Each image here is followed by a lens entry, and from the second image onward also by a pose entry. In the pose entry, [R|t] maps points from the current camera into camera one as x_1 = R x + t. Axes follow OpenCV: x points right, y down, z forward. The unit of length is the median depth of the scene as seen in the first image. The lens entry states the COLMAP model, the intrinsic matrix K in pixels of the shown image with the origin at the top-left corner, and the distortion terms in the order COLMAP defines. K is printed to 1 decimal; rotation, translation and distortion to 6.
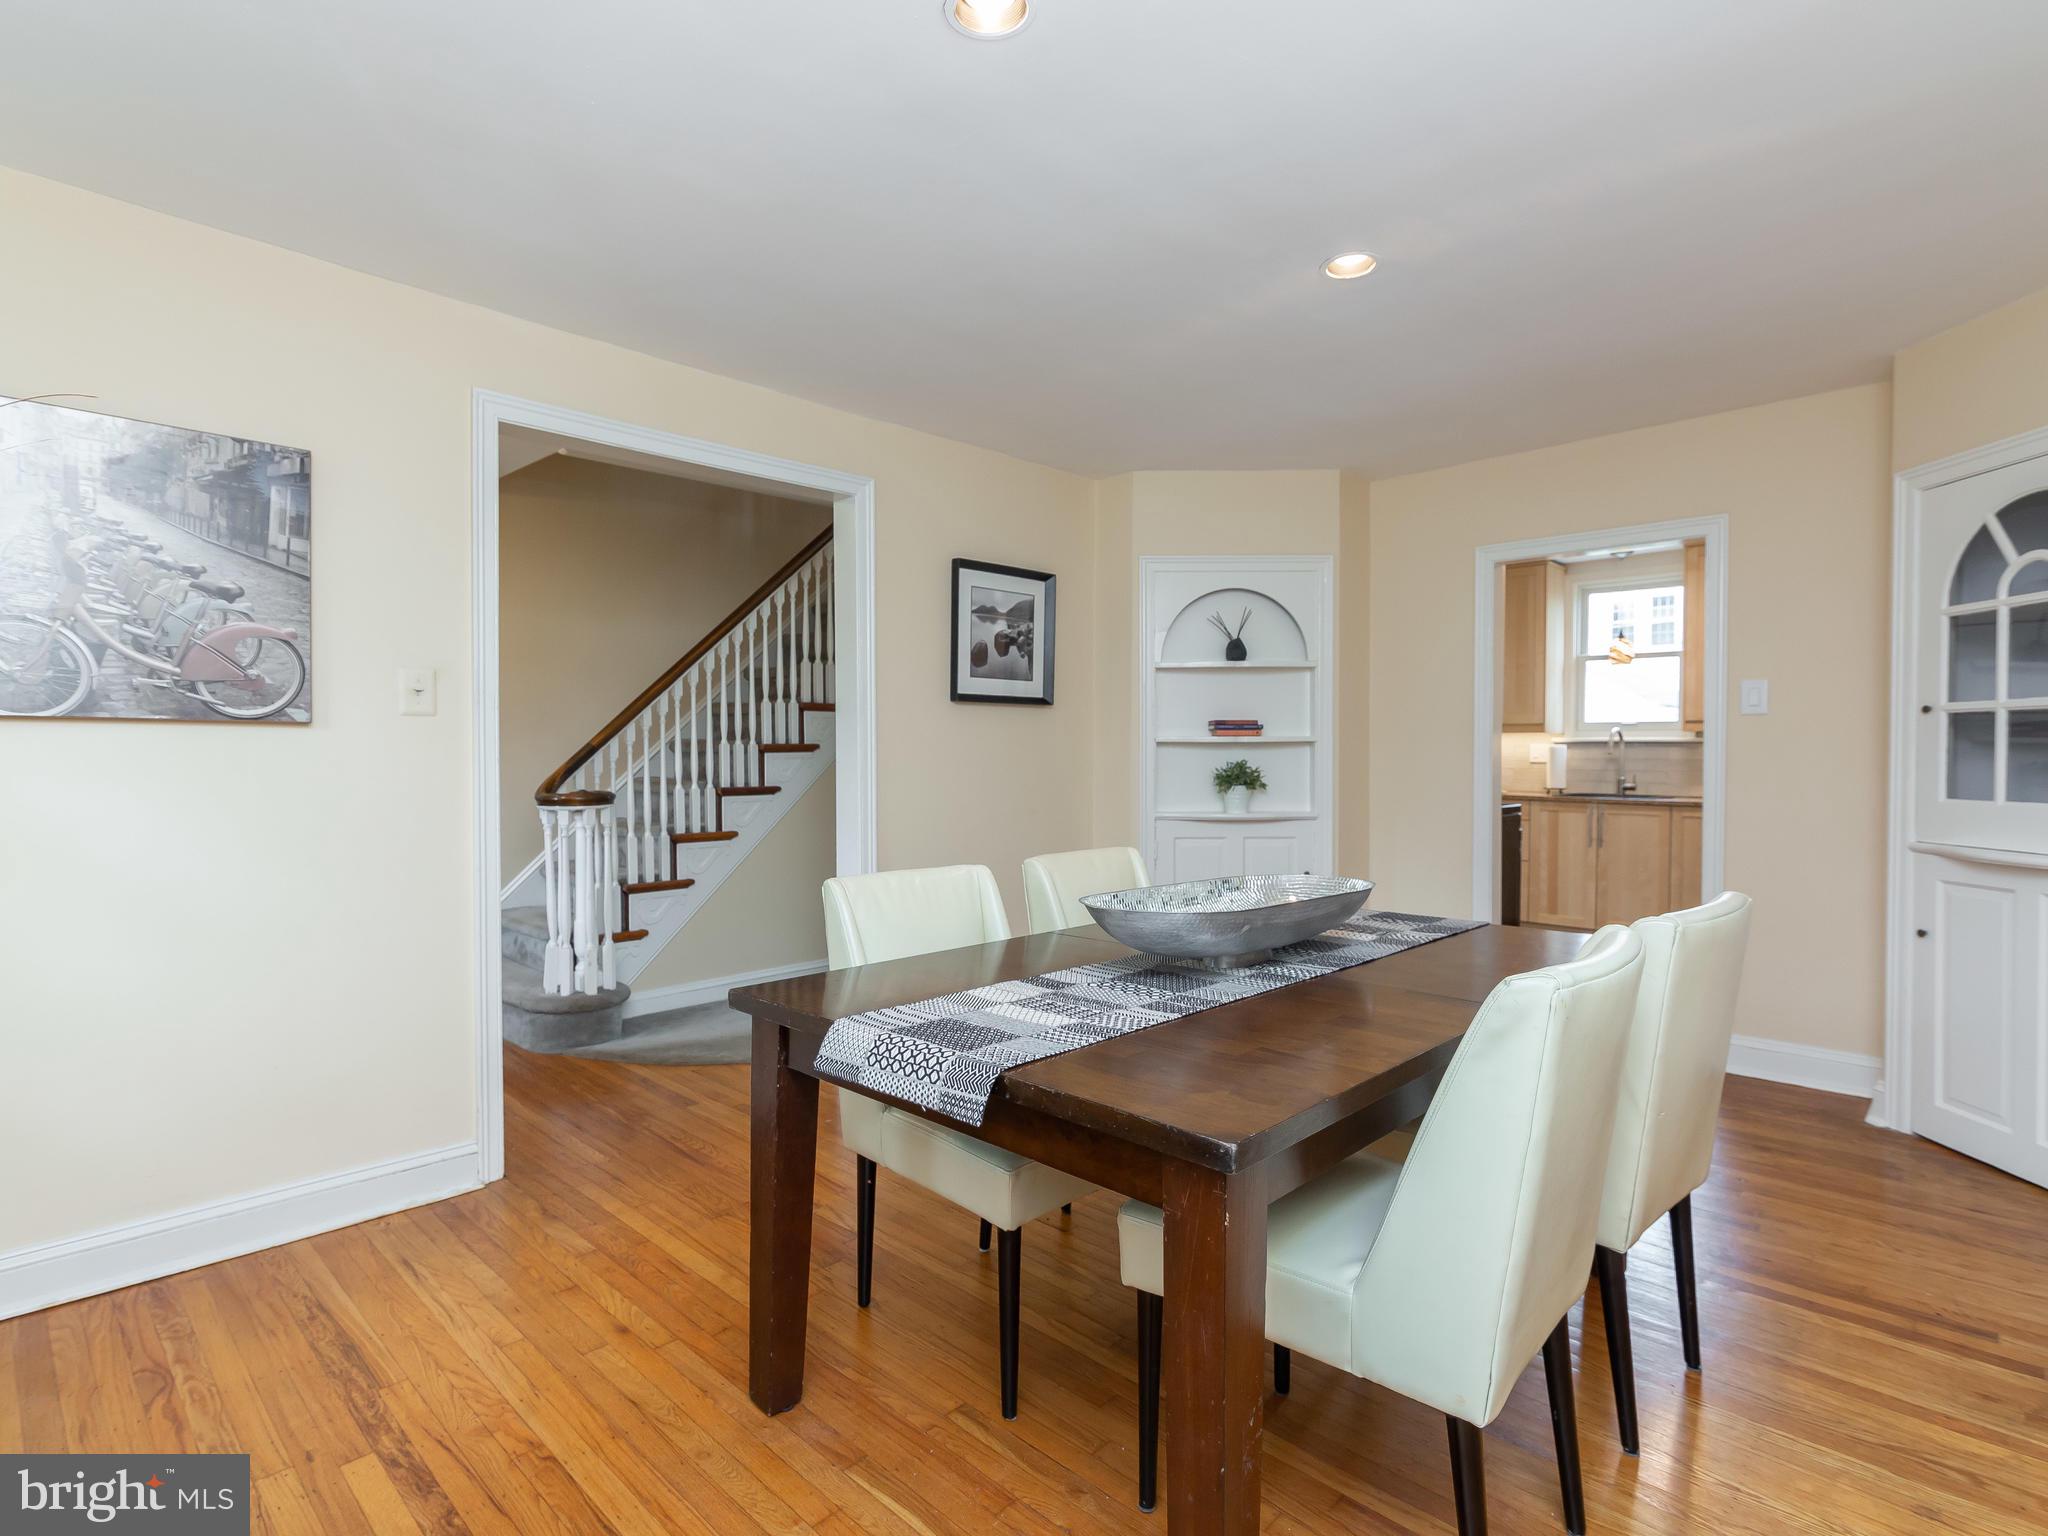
lens RADIAL K [[1057.0, 0, 1020.6], [0, 1057.0, 768.1], [0, 0, 1]] dist [0.002507, -0.000782]
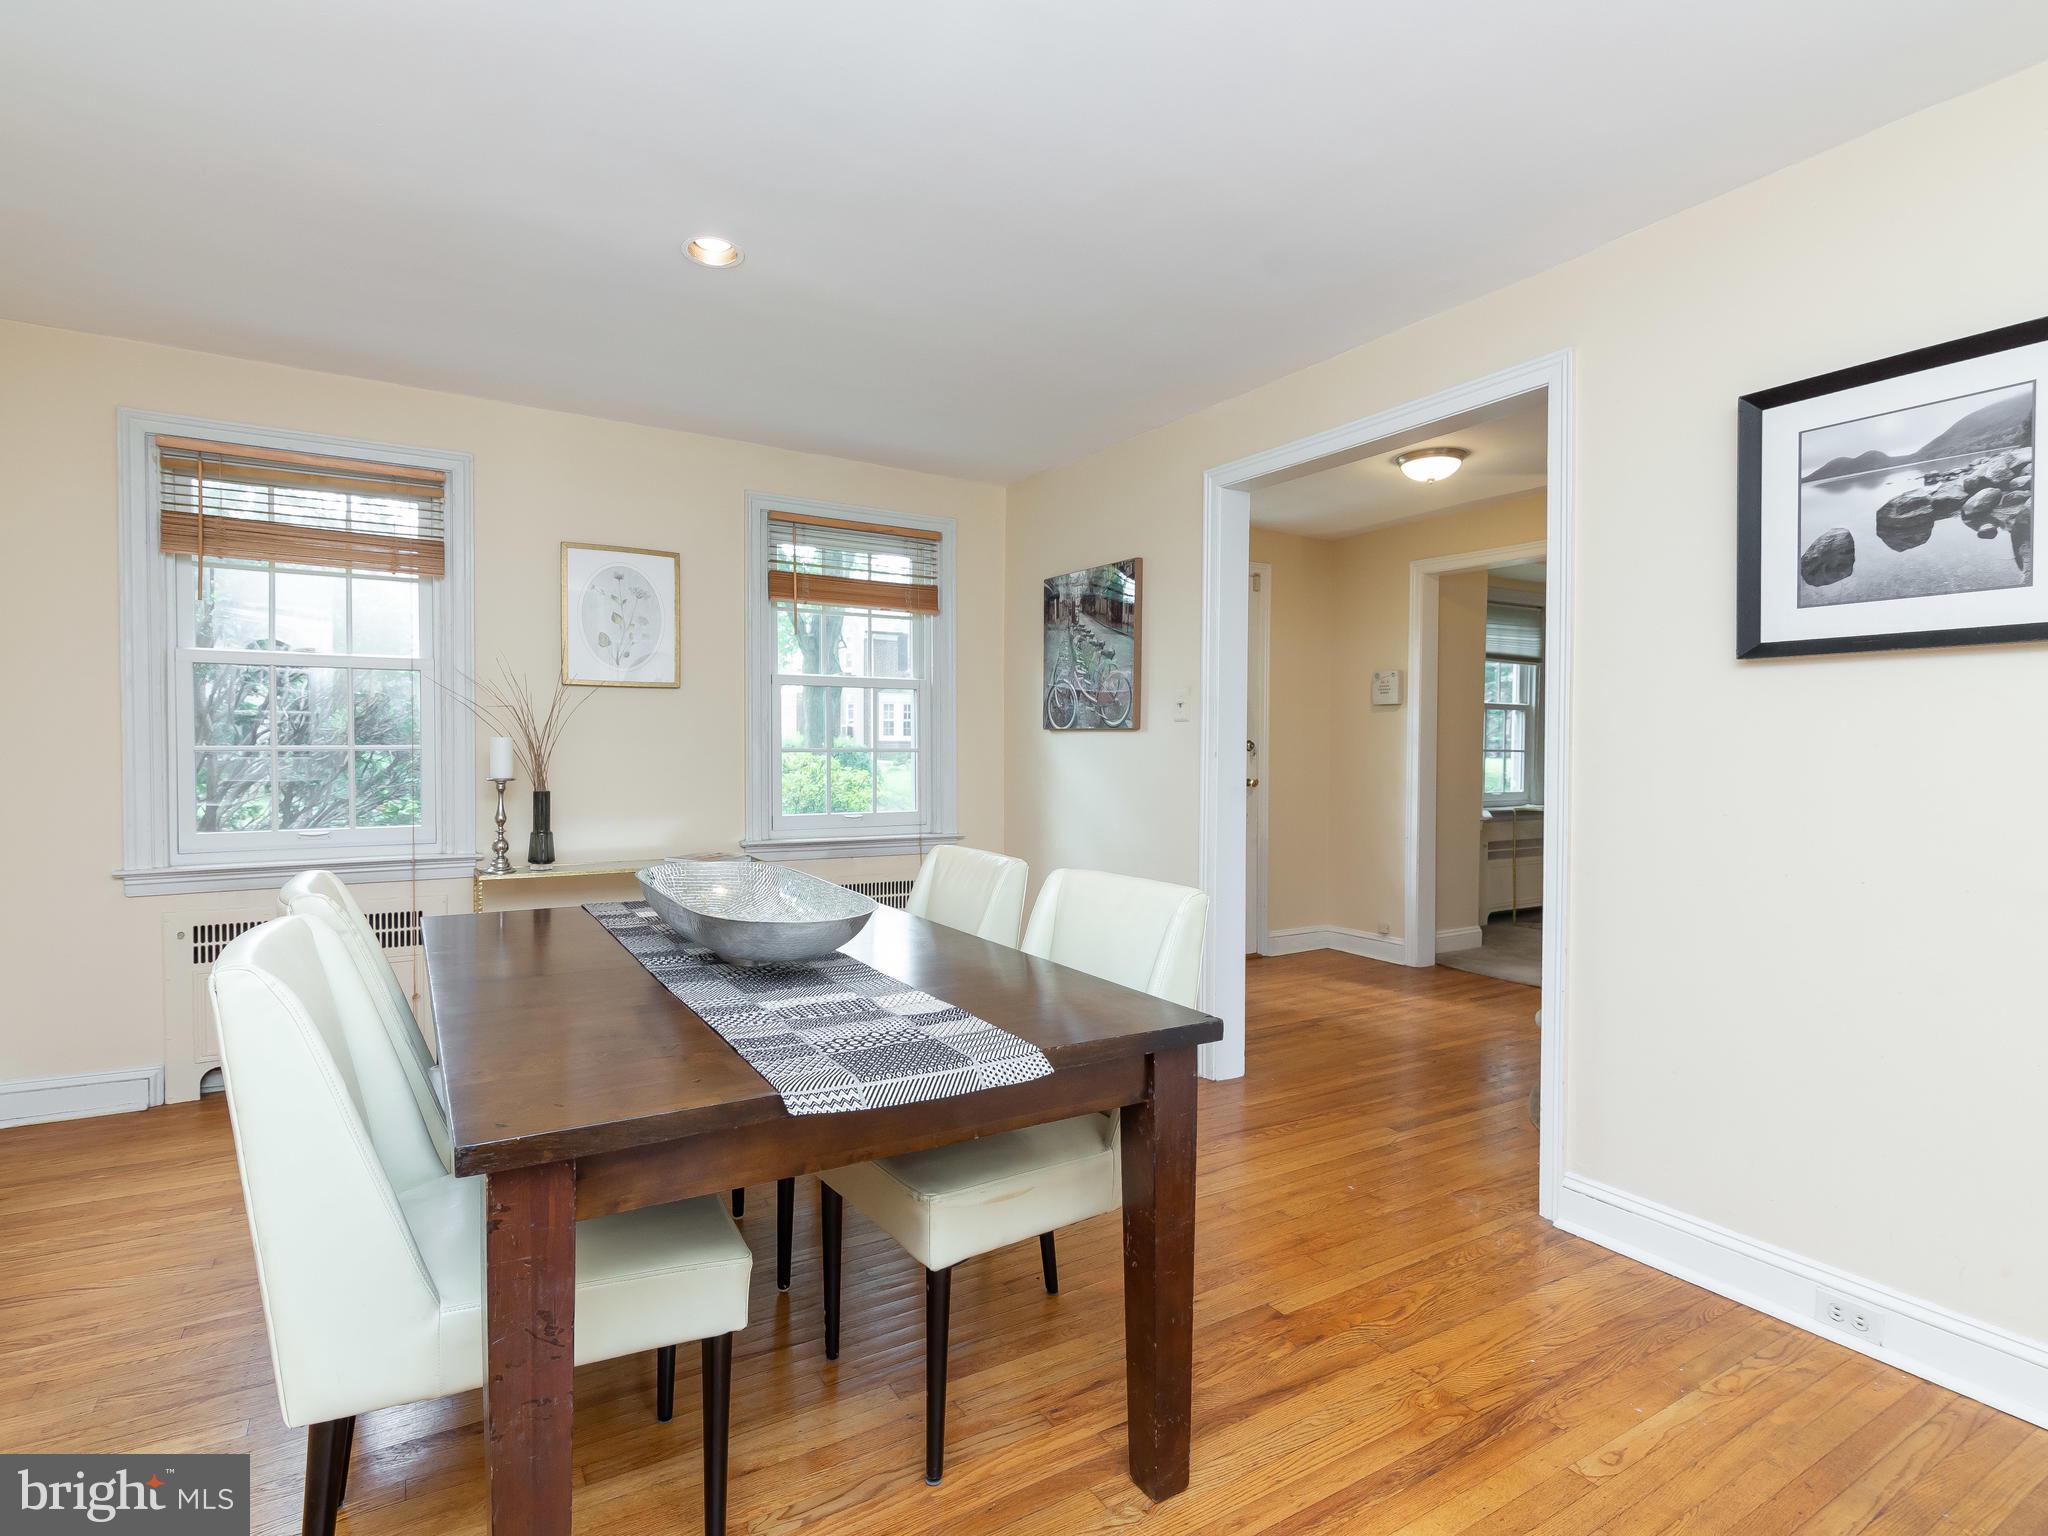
lens RADIAL K [[1057.0, 0, 1020.8], [0, 1057.0, 760.0], [0, 0, 1]] dist [0.002507, -0.000782]
pose [[-0.251961, 0.012668, -0.967654, 0.556262], [-0.018019, 0.999680, 0.017779, -0.013219], [0.967570, 0.021916, -0.251652, 0.762100]]
